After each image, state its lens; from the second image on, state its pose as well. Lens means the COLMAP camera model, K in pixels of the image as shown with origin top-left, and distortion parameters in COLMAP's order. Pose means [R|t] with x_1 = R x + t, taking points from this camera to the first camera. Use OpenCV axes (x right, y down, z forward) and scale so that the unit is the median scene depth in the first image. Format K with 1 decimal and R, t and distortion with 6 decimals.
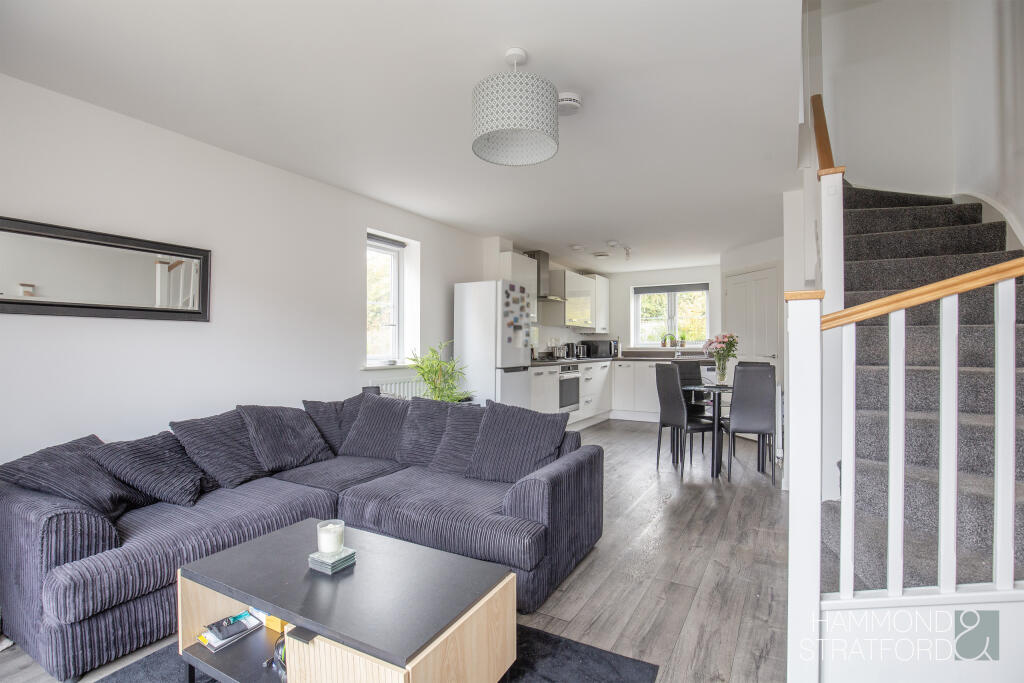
lens RADIAL K [[490.0, 0, 510.4], [0, 490.0, 347.9], [0, 0, 1]] dist [0.000068, -0.000095]
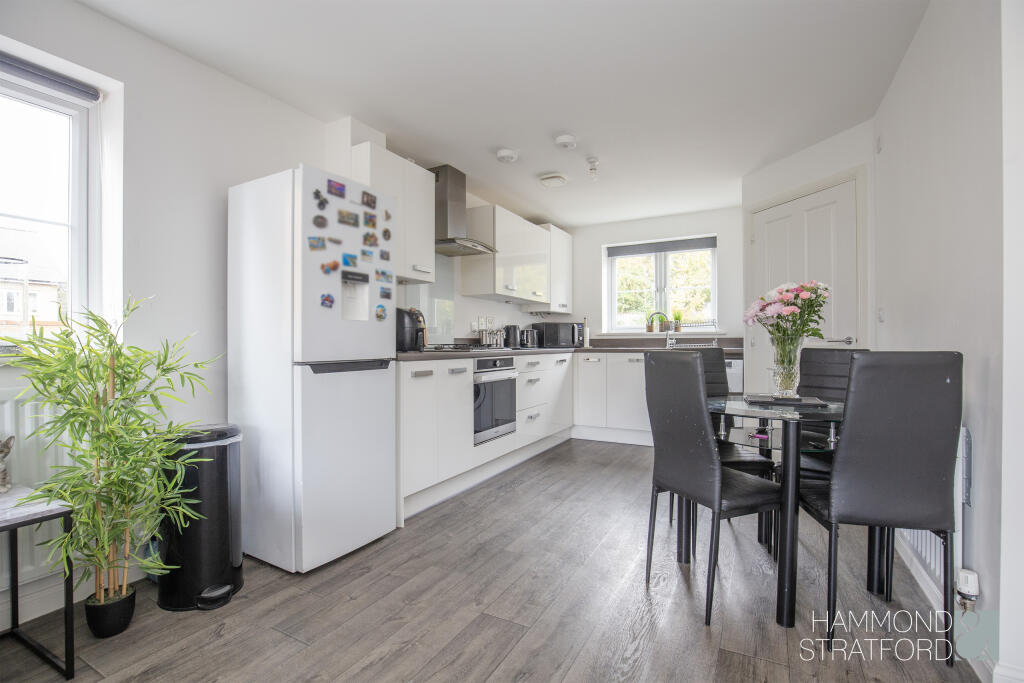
lens RADIAL K [[485.7, 0, 515.4], [0, 485.7, 344.9], [0, 0, 1]] dist [-0.003558, -0.000460]
pose [[0.998846, -0.004219, 0.047833, 0.105067], [0.004204, 0.999991, 0.000405, 0.017263], [-0.047834, -0.000204, 0.998855, 0.376289]]
